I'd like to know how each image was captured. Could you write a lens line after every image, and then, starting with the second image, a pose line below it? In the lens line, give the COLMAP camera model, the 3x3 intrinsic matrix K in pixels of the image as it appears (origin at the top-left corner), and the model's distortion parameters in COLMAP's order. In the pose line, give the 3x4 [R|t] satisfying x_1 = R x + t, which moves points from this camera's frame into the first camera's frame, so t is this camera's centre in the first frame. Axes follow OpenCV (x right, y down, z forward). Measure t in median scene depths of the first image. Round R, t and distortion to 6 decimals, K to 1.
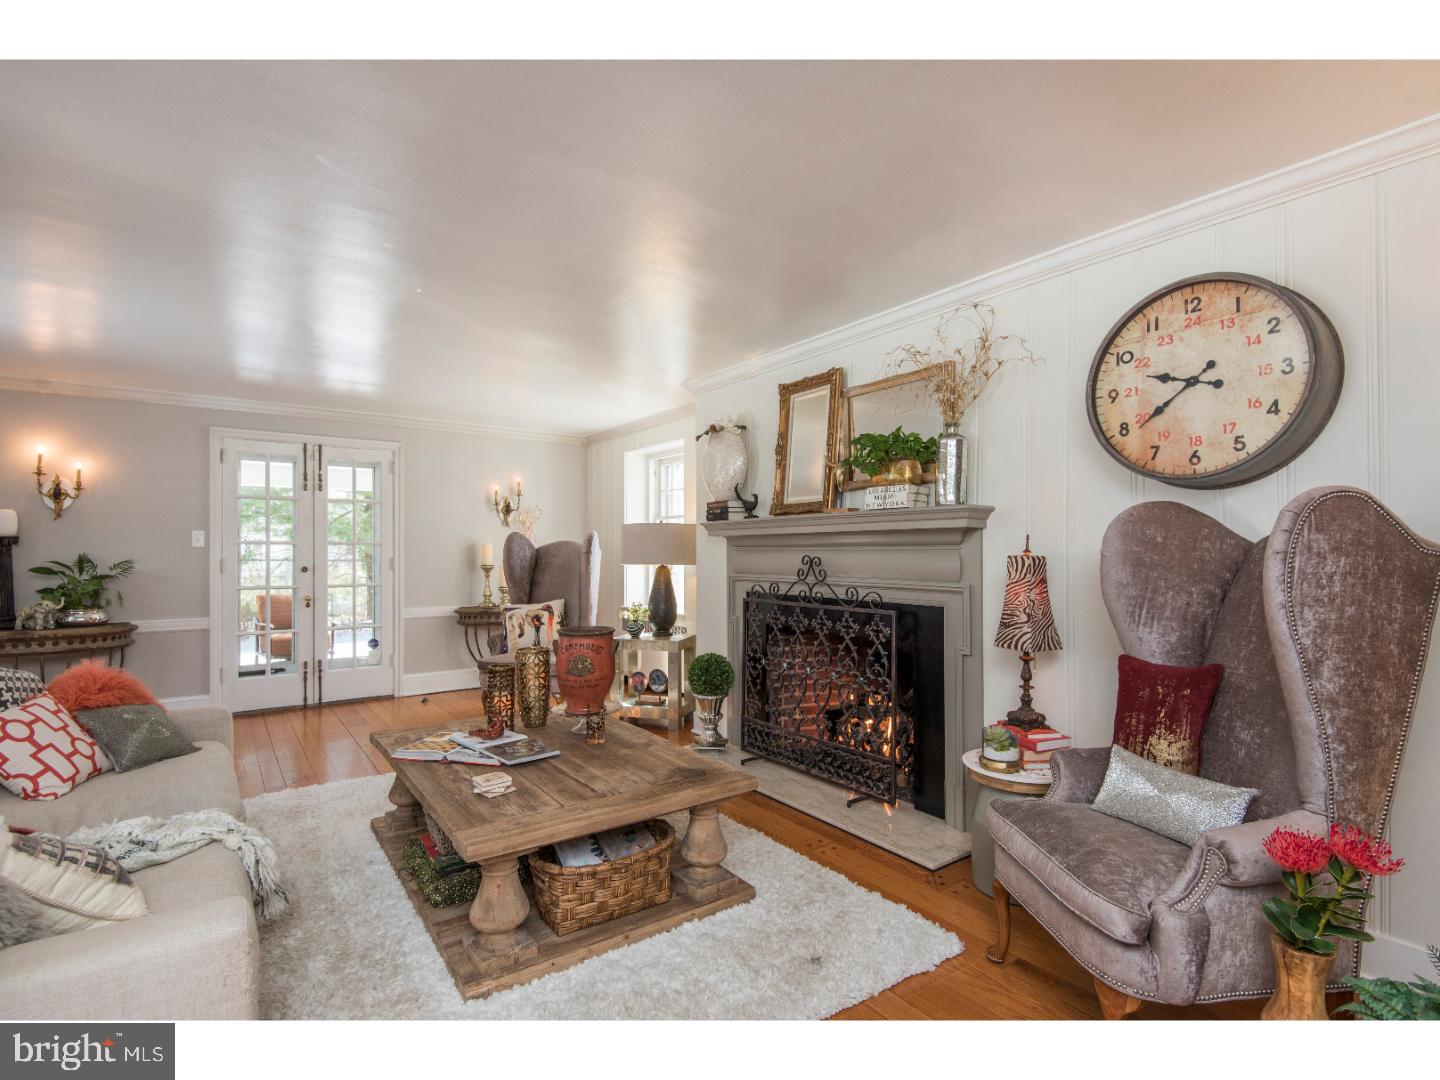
lens RADIAL K [[705.9, 0, 717.7], [0, 705.9, 542.6], [0, 0, 1]] dist [0.019548, -0.007033]
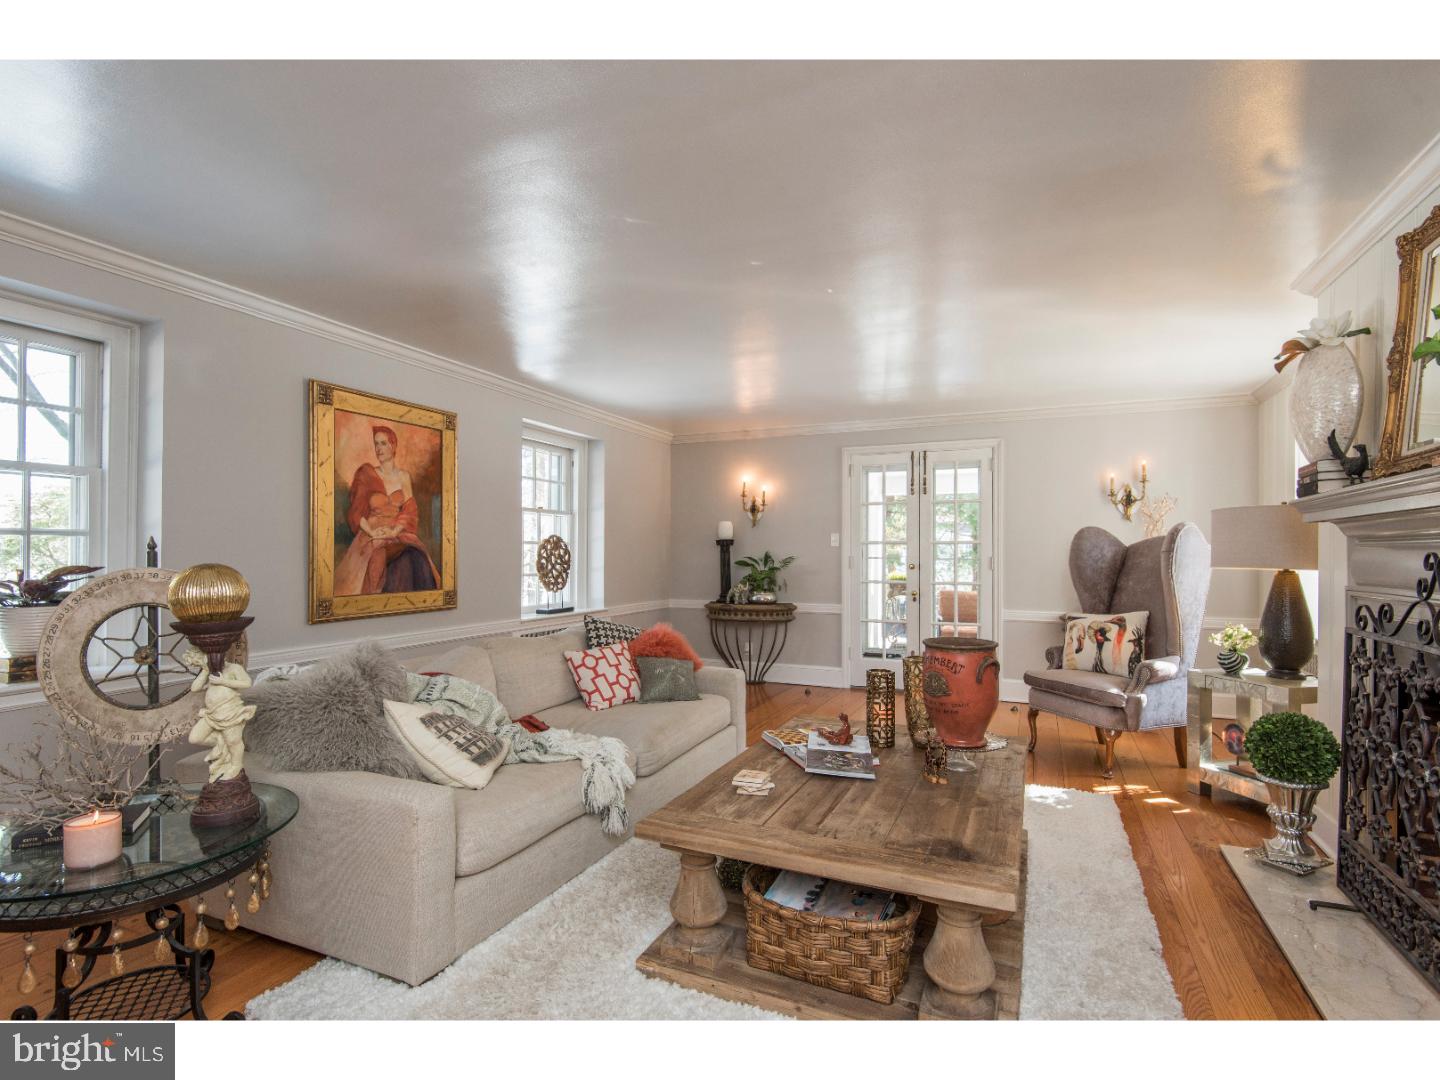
lens RADIAL K [[705.9, 0, 718.3], [0, 705.9, 547.9], [0, 0, 1]] dist [0.019548, -0.007033]
pose [[0.510656, -0.004457, -0.859774, 0.238288], [0.007739, 0.999970, -0.000587, 0.008339], [0.859750, -0.006354, 0.510675, 0.221691]]
